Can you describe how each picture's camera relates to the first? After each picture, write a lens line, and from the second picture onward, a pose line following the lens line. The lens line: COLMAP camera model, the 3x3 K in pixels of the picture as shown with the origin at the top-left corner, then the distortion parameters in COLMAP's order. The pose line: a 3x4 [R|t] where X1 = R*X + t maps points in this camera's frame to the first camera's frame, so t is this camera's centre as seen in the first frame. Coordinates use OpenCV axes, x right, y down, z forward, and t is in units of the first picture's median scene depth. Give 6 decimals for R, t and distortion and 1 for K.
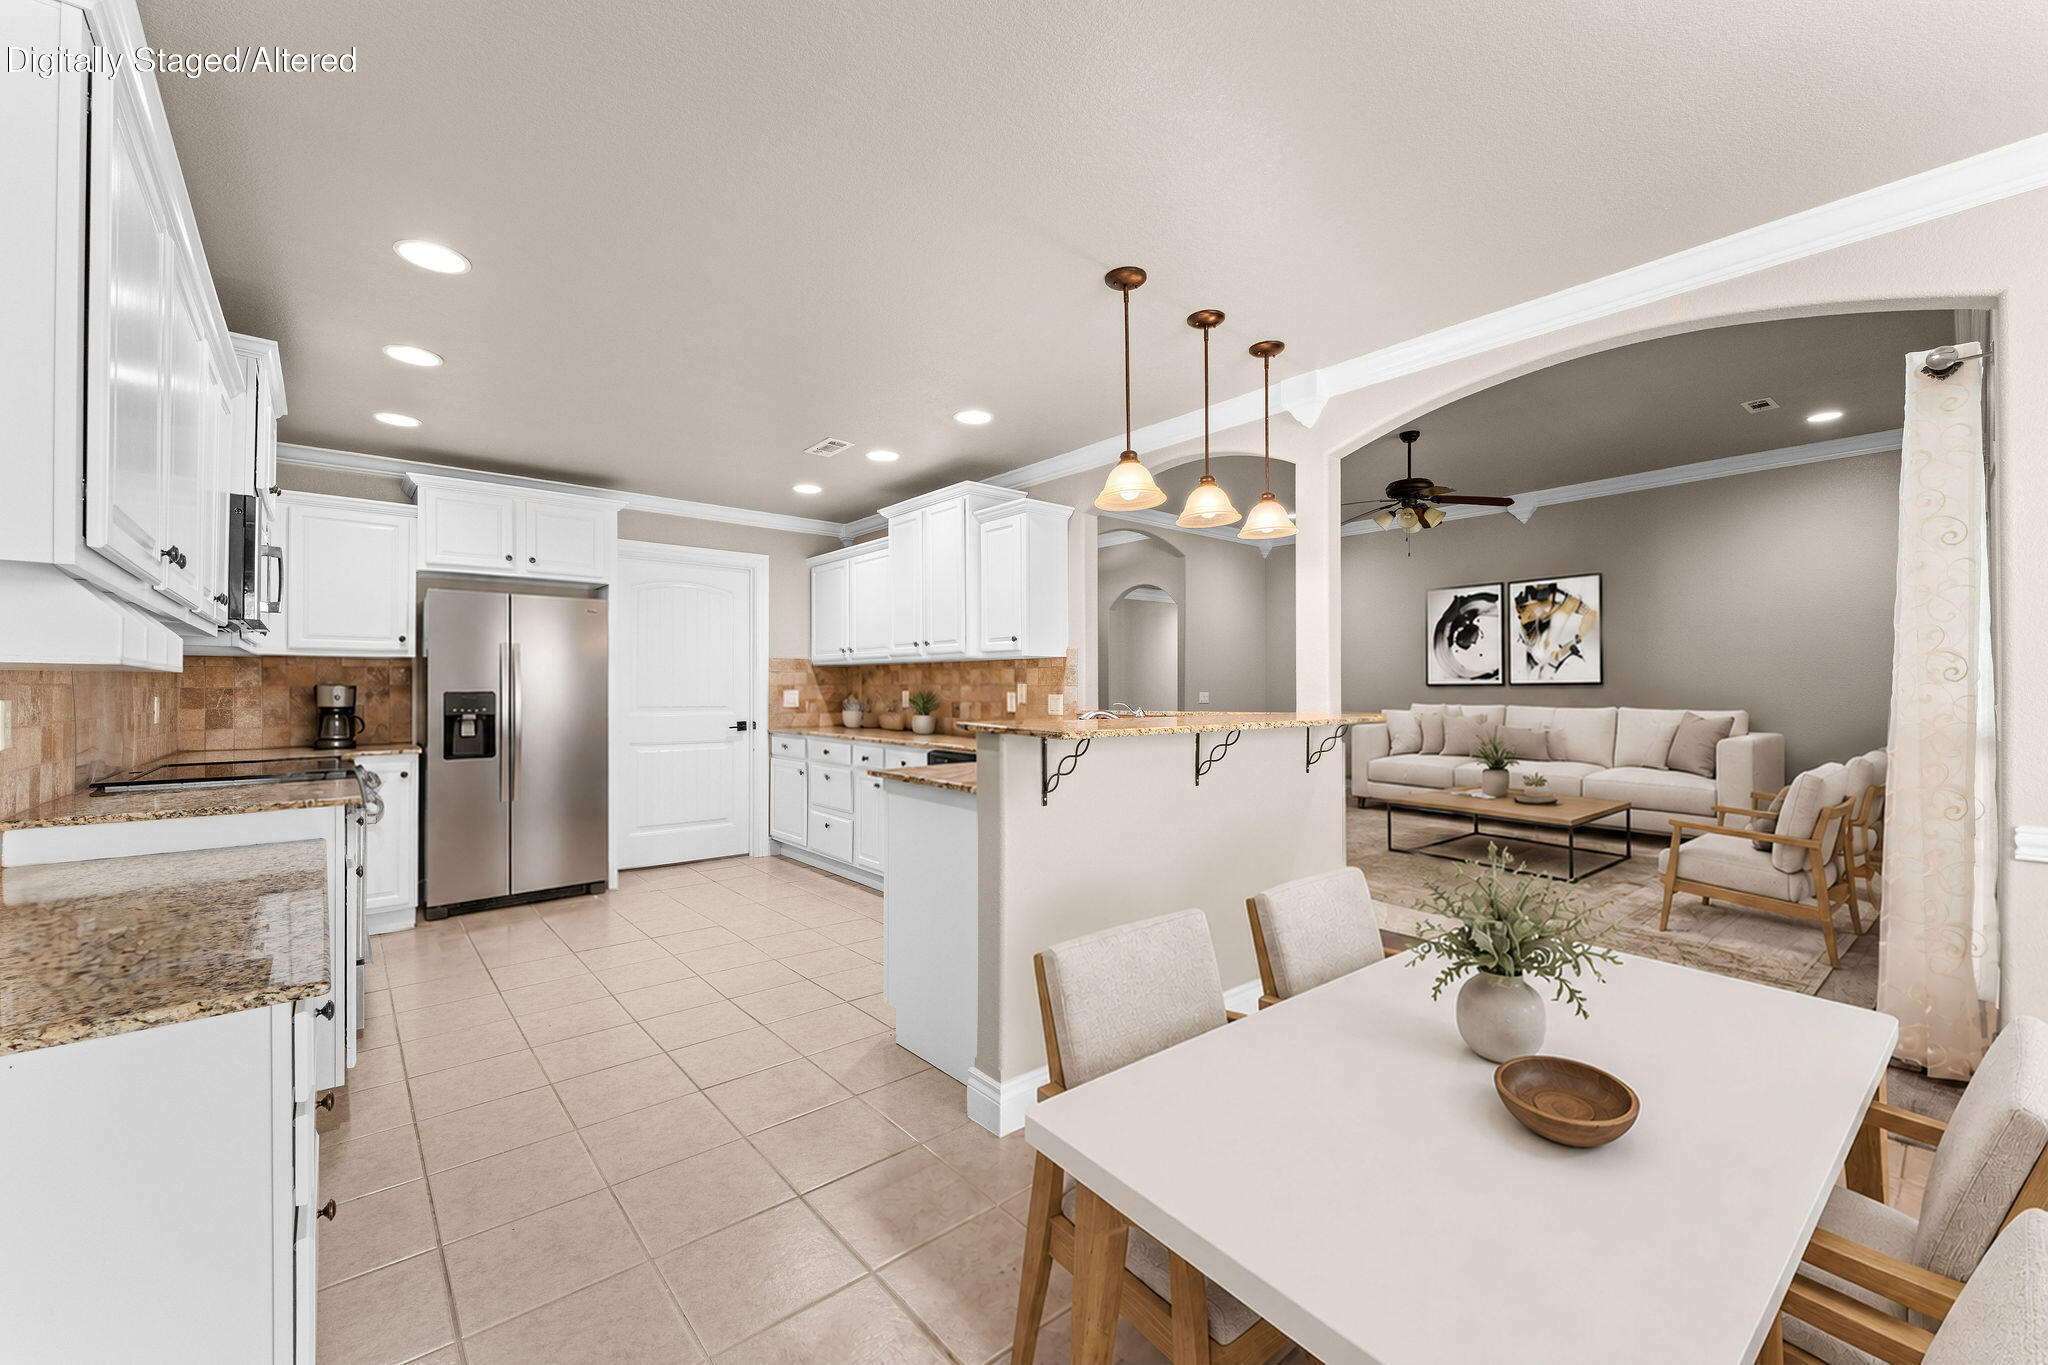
lens RADIAL K [[825.8, 0, 1024.5], [0, 825.8, 682.9], [0, 0, 1]] dist [-0.002331, -0.000743]
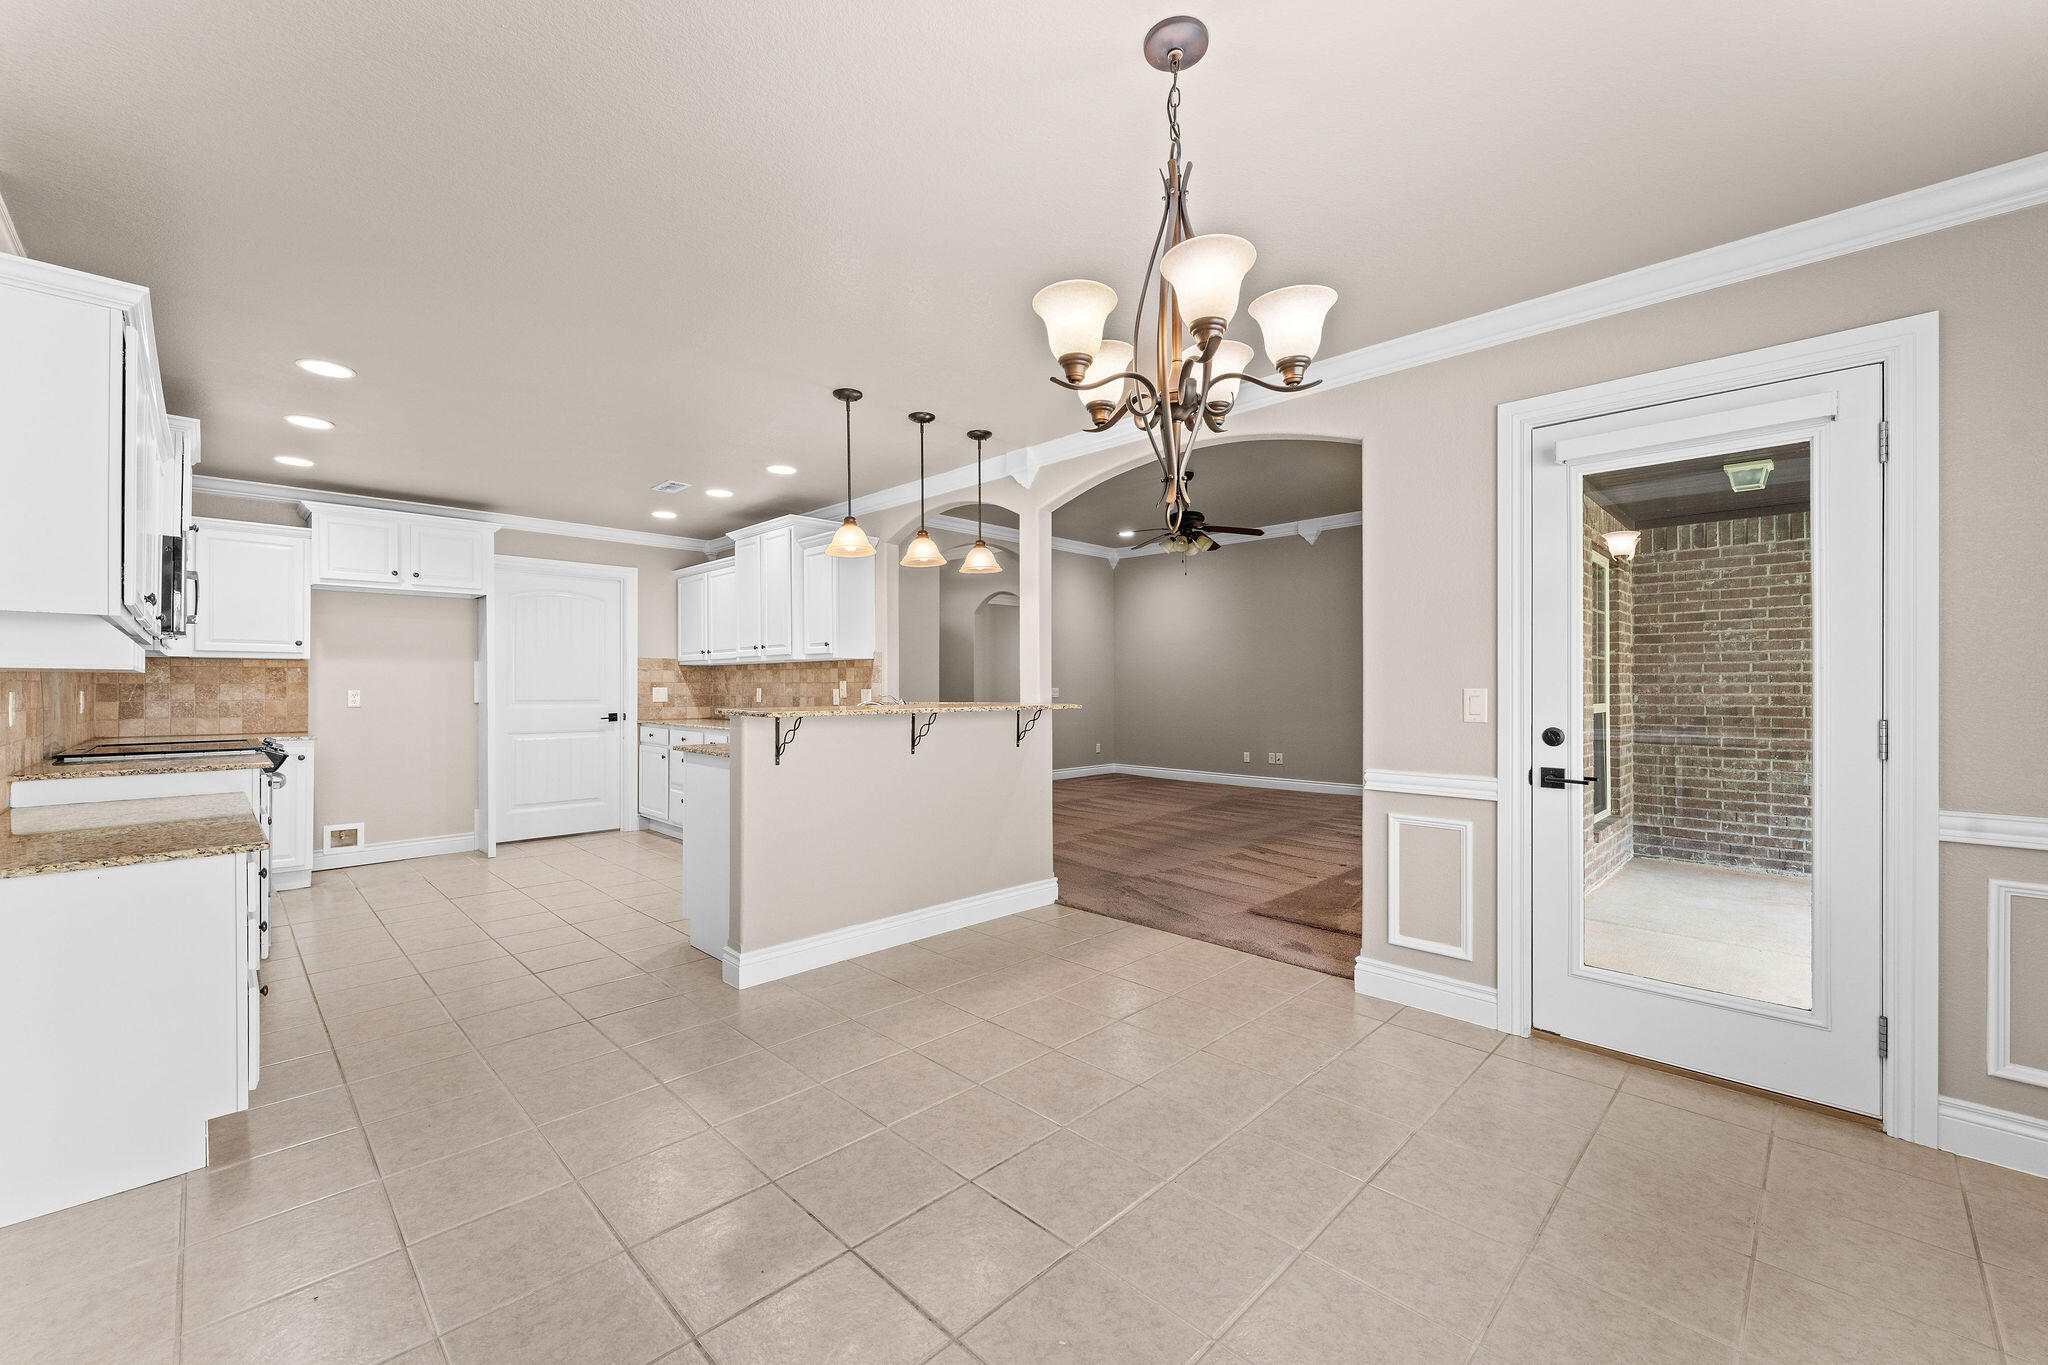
lens RADIAL K [[825.8, 0, 1022.1], [0, 825.8, 683.1], [0, 0, 1]] dist [-0.002331, -0.000743]
pose [[0.996781, 0.000527, 0.080174, 0.187915], [-0.000815, 0.999993, 0.003559, -0.000215], [-0.080172, -0.003613, 0.996775, -0.265850]]
